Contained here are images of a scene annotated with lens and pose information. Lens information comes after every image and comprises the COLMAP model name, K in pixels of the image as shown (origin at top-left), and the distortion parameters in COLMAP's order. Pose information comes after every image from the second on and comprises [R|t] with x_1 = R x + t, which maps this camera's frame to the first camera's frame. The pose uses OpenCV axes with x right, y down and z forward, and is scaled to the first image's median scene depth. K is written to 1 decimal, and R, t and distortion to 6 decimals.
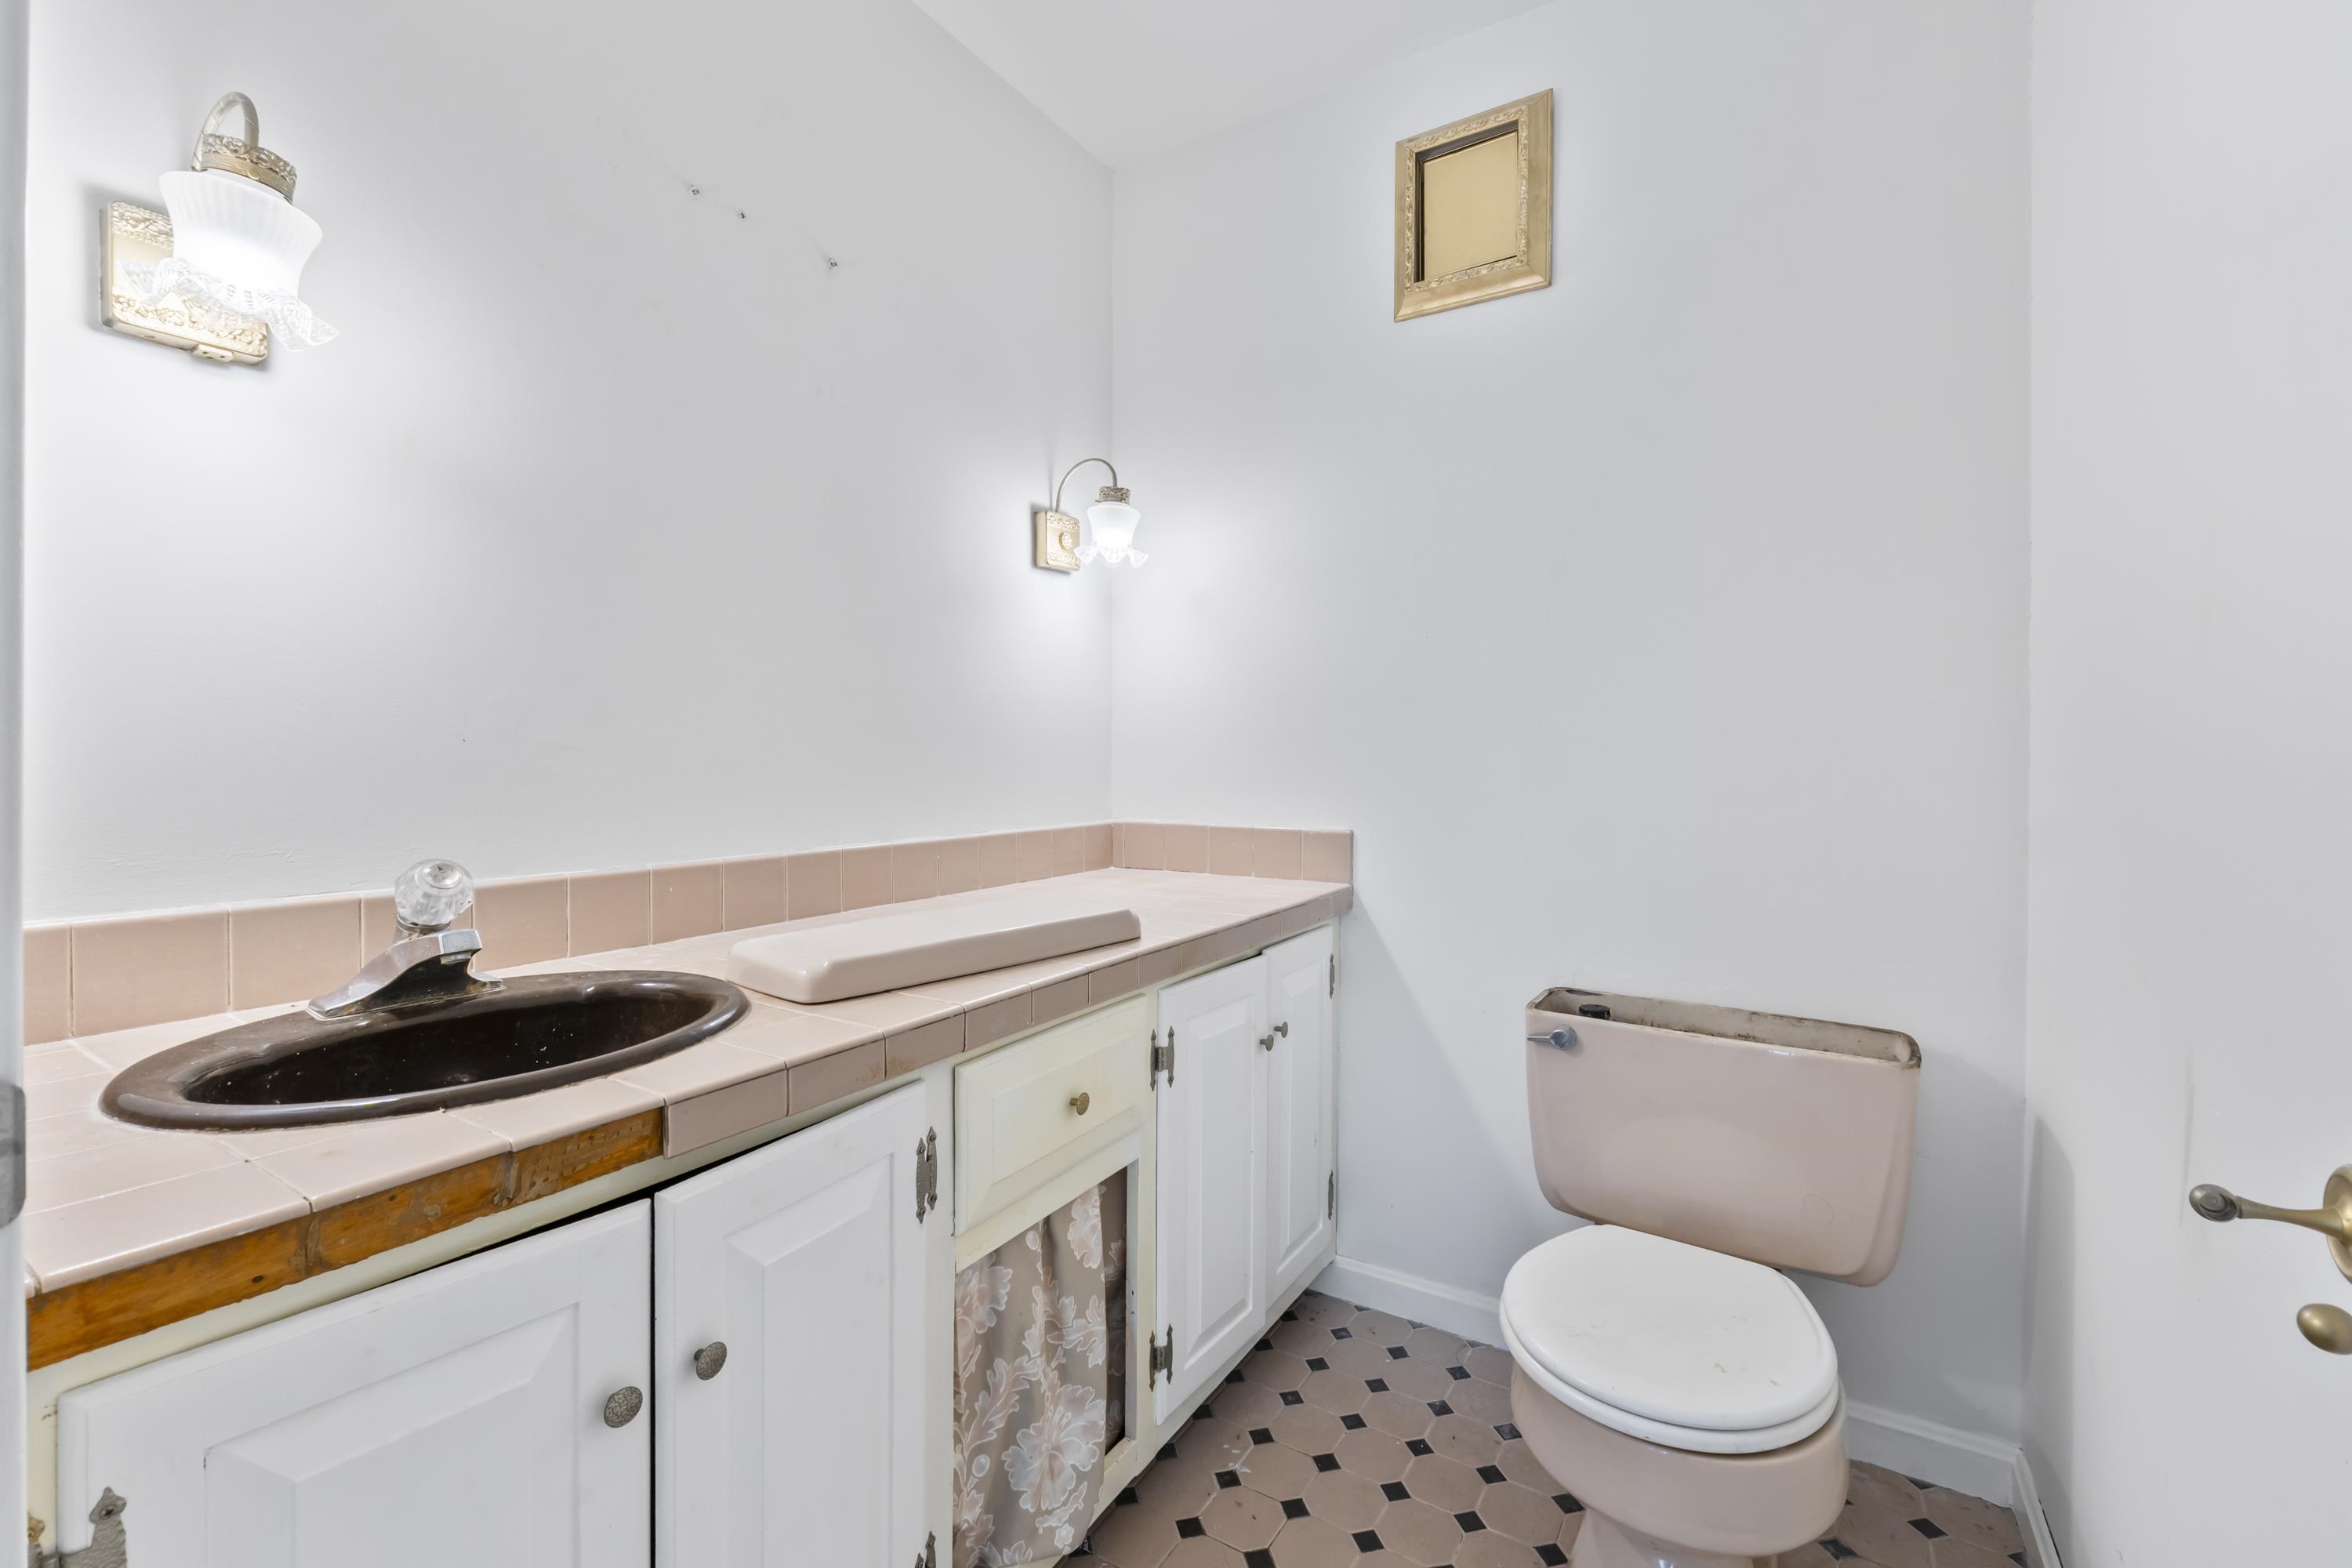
lens RADIAL K [[994.1, 0, 1158.9], [0, 994.1, 769.7], [0, 0, 1]] dist [-0.008768, -0.000630]
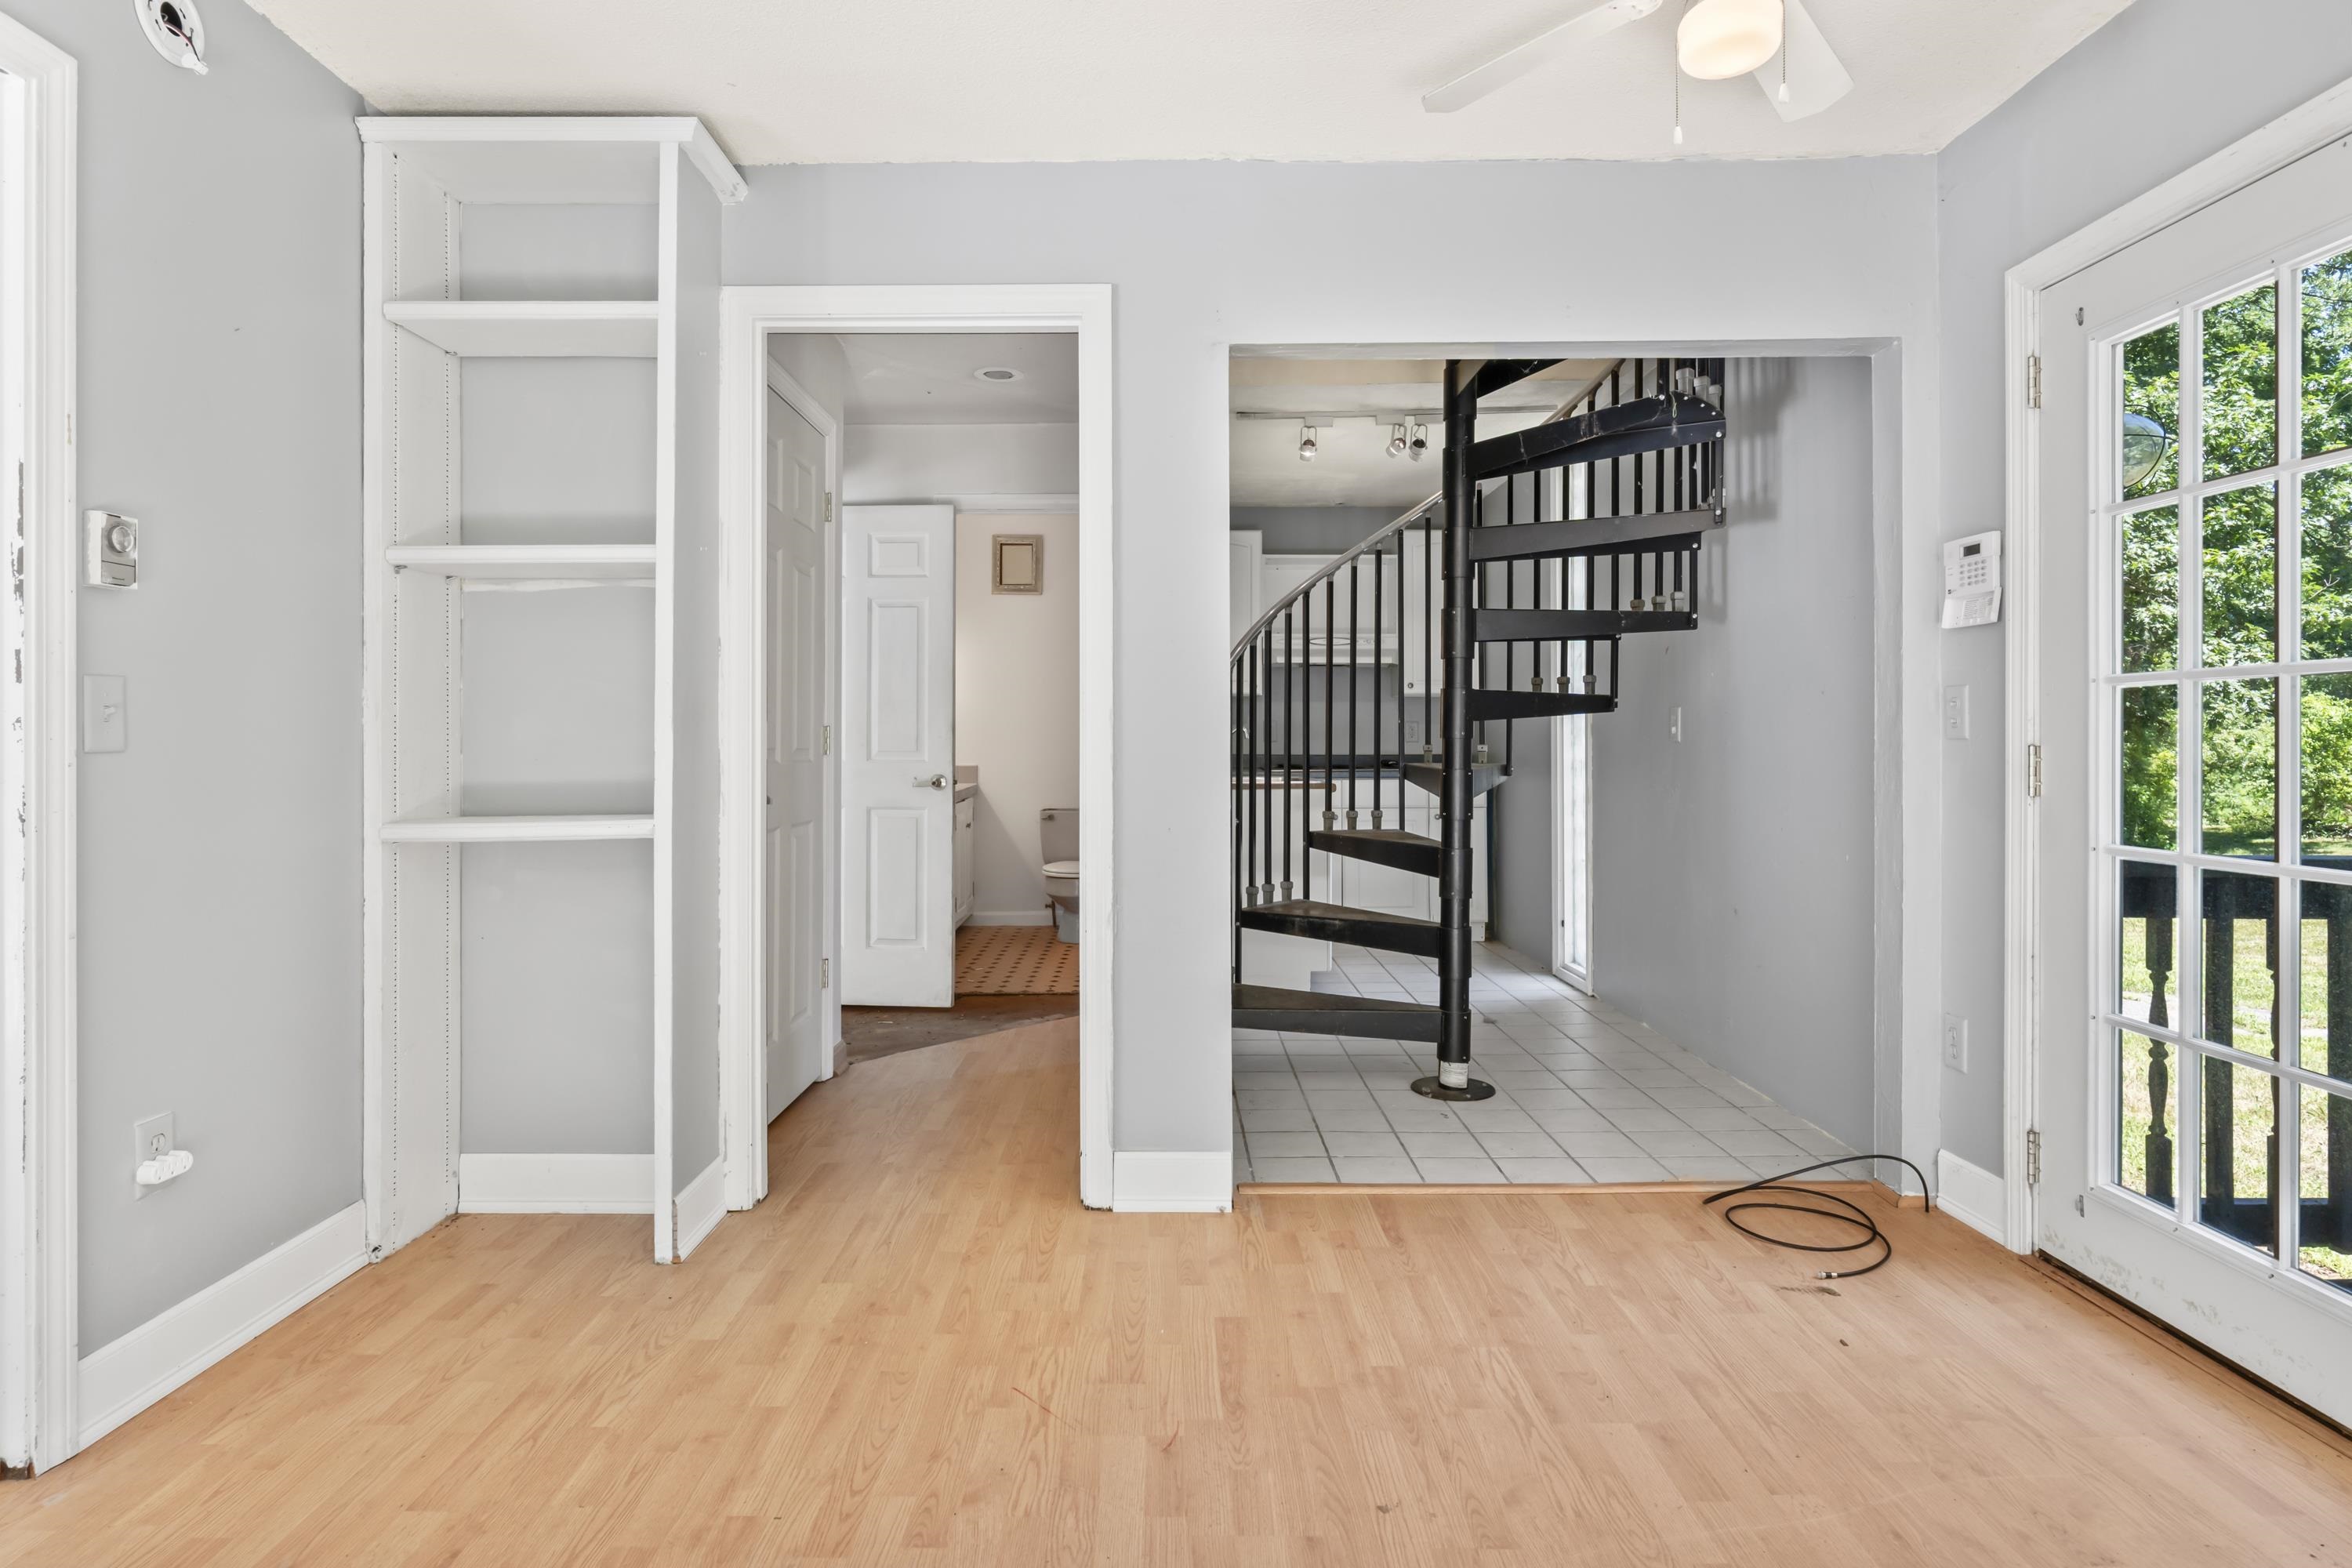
lens RADIAL K [[1207.5, 0, 1175.3], [0, 1207.5, 744.5], [0, 0, 1]] dist [-0.010405, -0.000681]
pose [[0.848345, 0.006074, 0.529410, -1.247154], [0.005975, 0.999761, -0.021046, 0.080285], [-0.529411, 0.021017, 0.848105, -2.426962]]
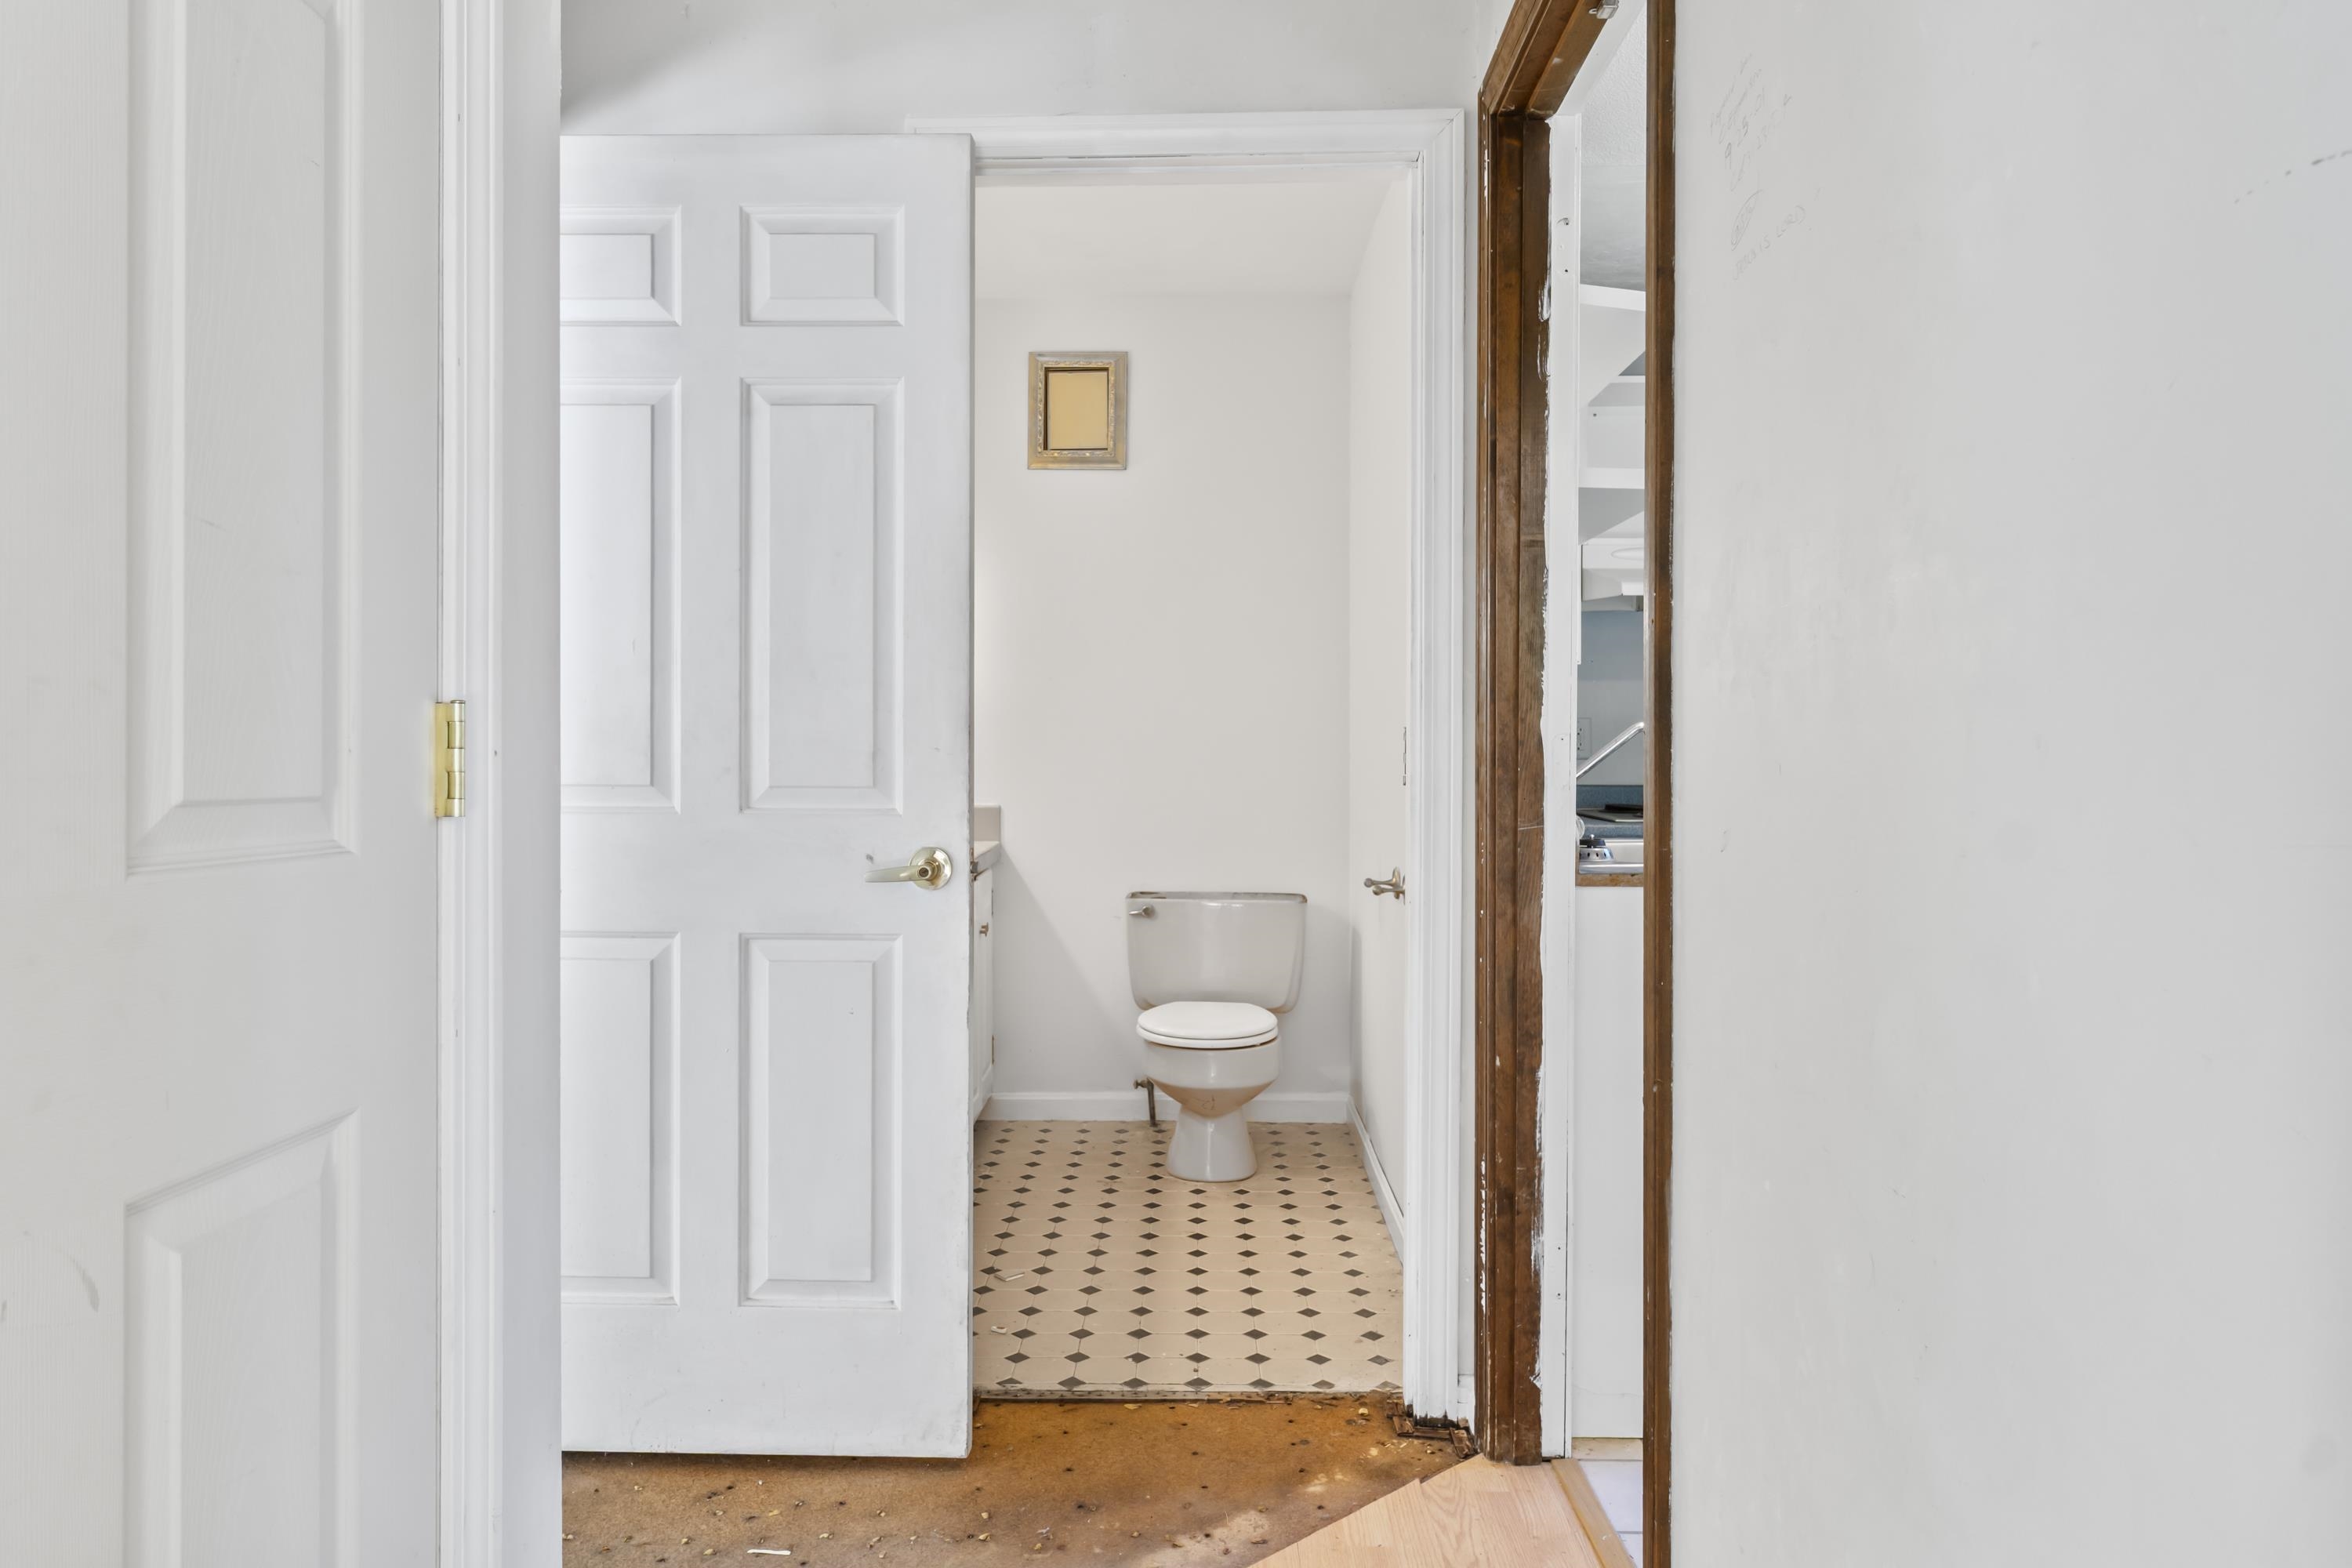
lens RADIAL K [[1555.2, 0, 1188.9], [0, 1555.2, 778.9], [0, 0, 1]] dist [0.058814, 0.000573]
pose [[0.859460, -0.000036, 0.511202, -0.790457], [0.006158, 0.999928, -0.010283, 0.046139], [-0.511165, 0.011986, 0.859399, -1.199081]]
